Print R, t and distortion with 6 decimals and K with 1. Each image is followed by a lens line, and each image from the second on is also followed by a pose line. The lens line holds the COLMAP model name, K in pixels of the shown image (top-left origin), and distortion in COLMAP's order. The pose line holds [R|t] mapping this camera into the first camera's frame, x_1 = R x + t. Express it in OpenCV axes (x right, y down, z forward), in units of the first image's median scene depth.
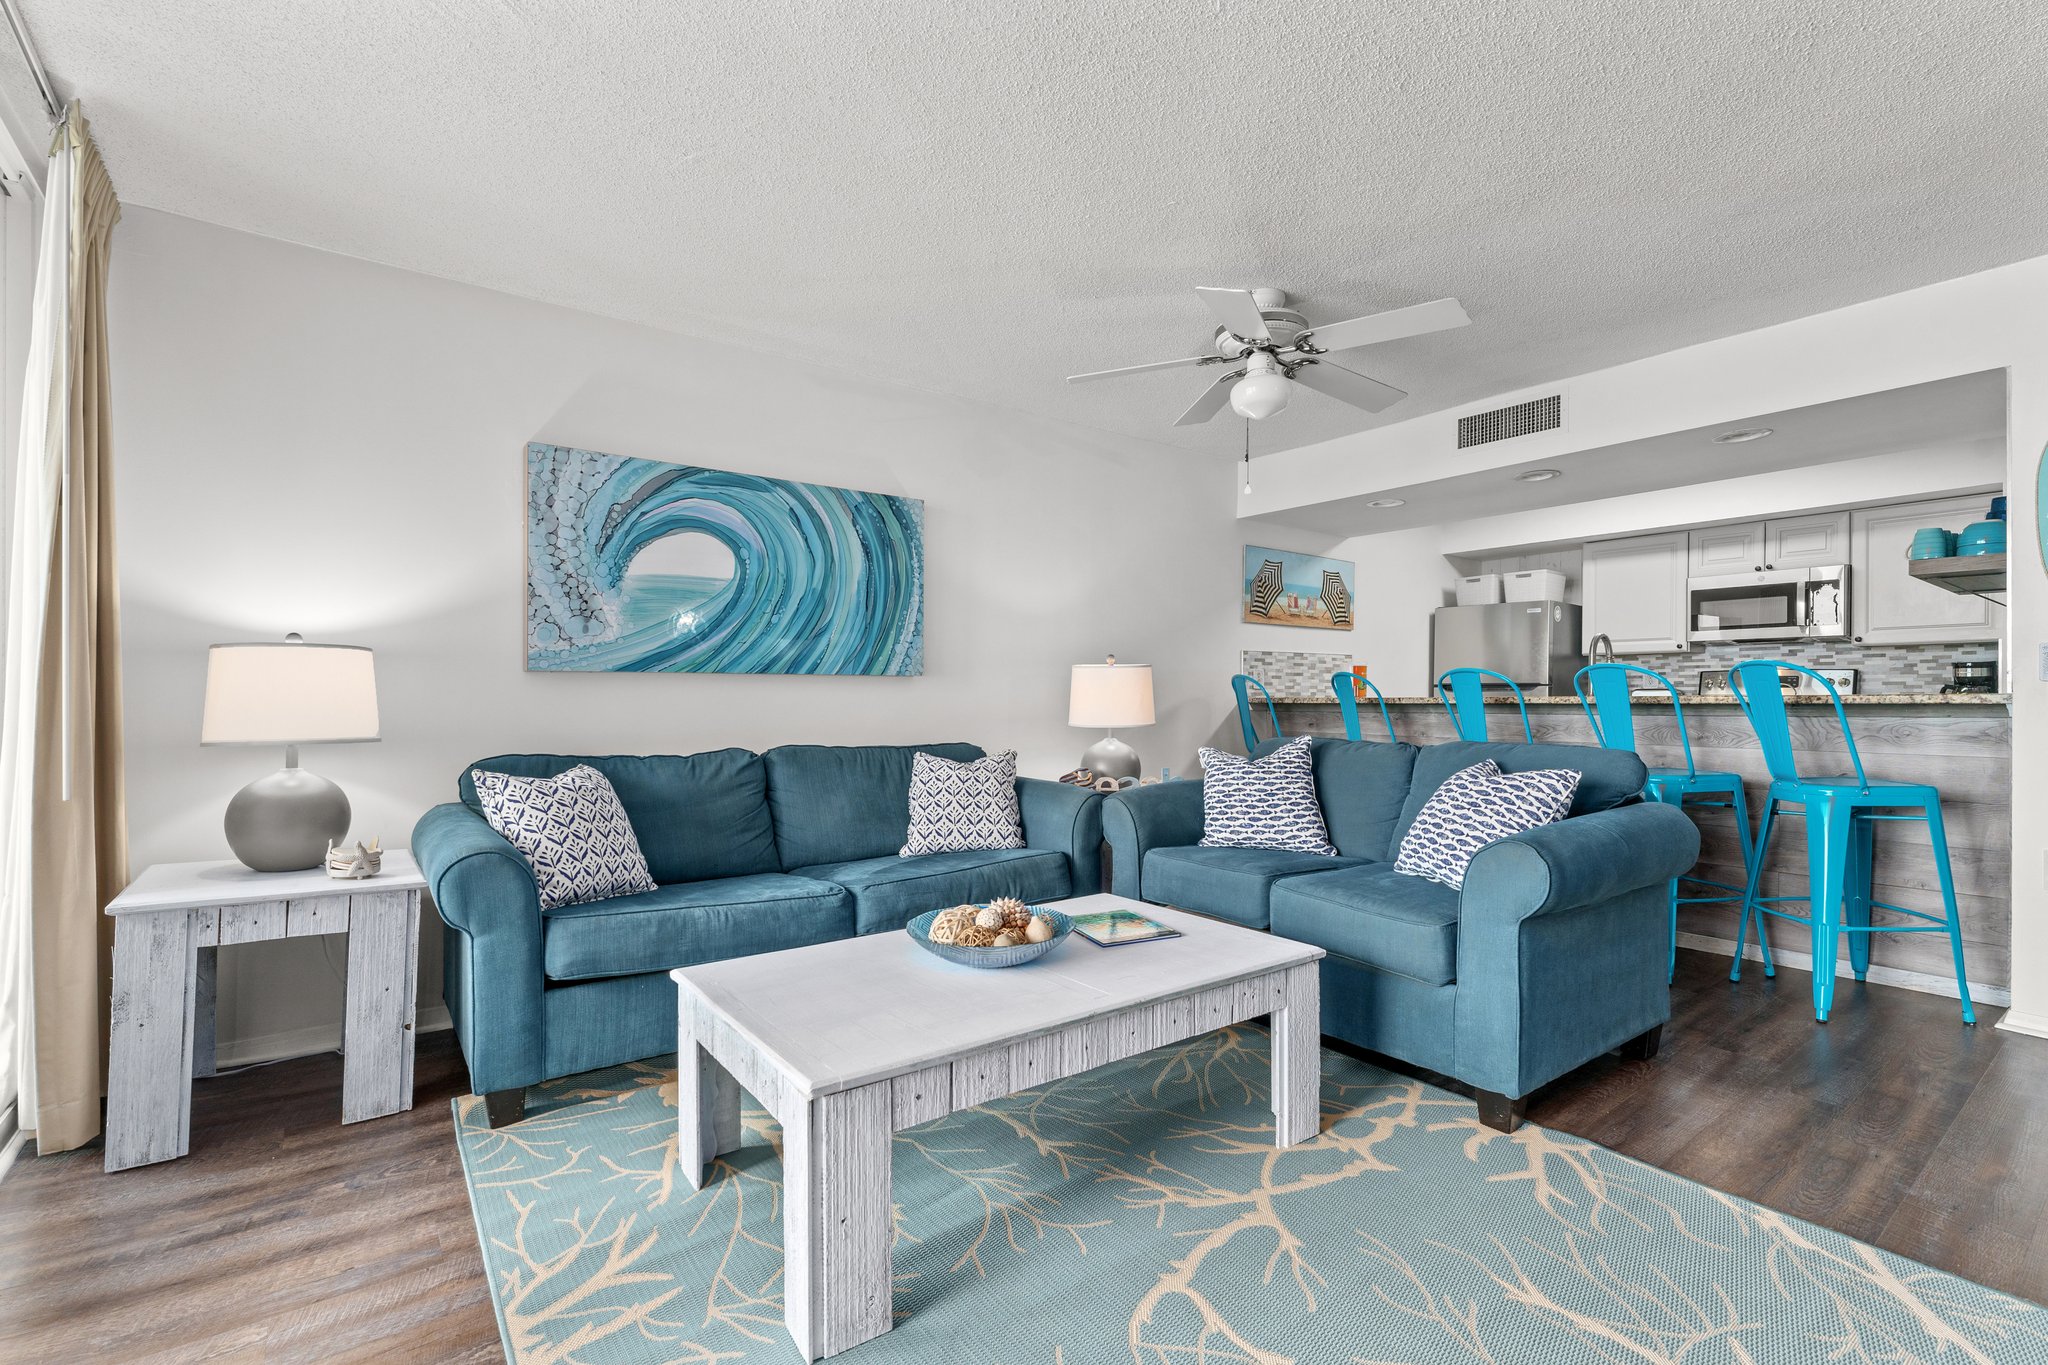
lens RADIAL K [[916.8, 0, 1024.0], [0, 916.8, 682.5], [0, 0, 1]] dist [-0.000966, -0.000092]
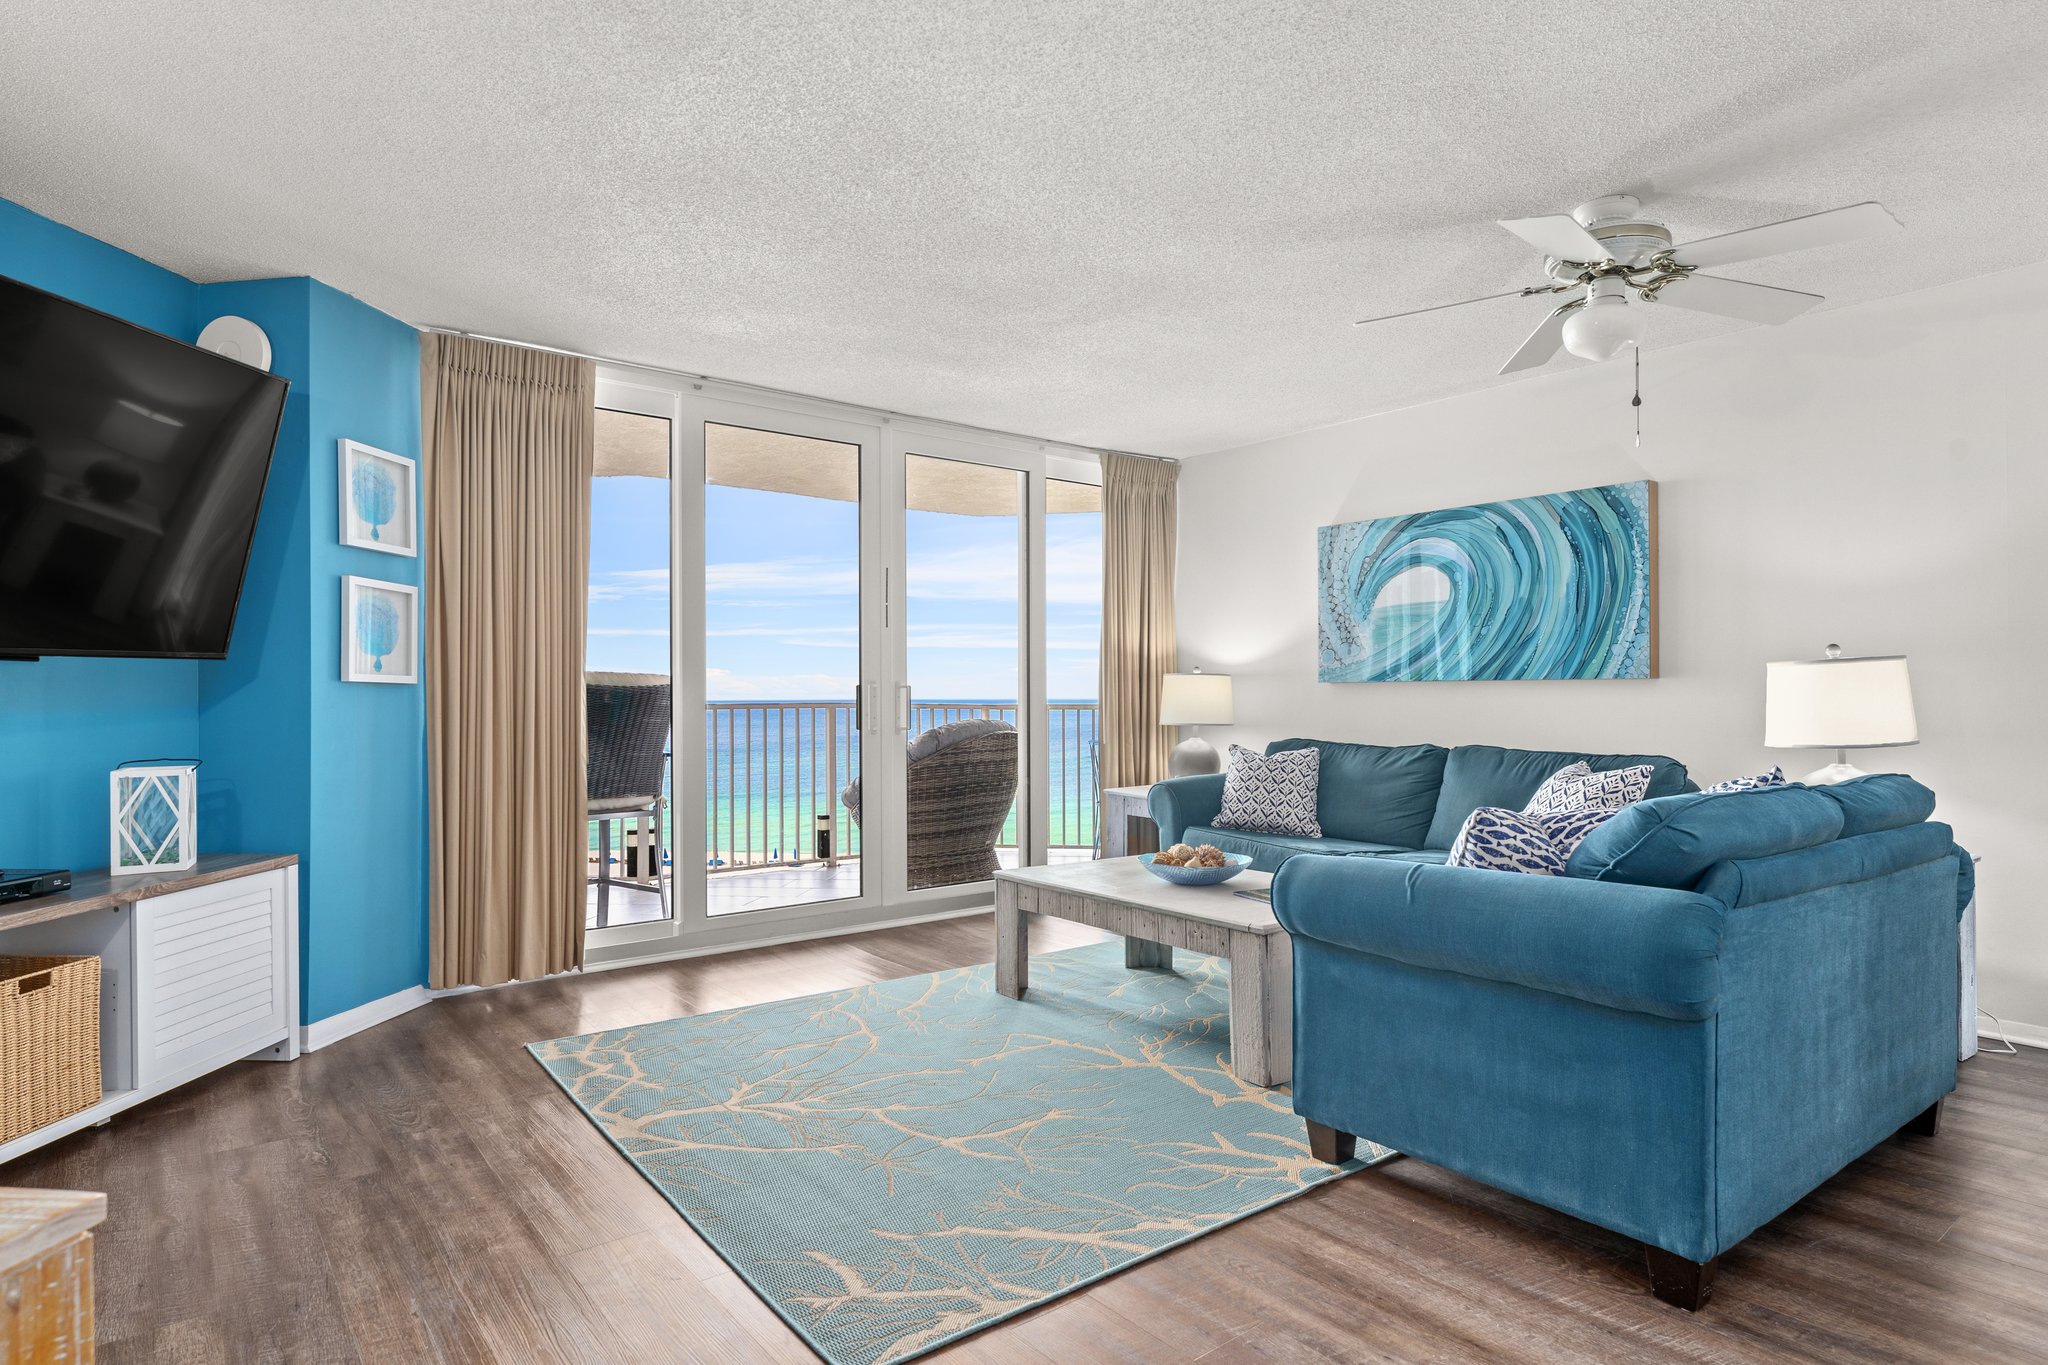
lens RADIAL K [[1120.2, 0, 1024.0], [0, 1120.2, 682.5], [0, 0, 1]] dist [-0.000999, -0.000286]
pose [[0.025173, 0.002149, -0.999681, 1.129525], [0.033832, 0.999423, 0.003000, -0.030989], [0.999110, -0.033897, 0.025086, 0.427075]]
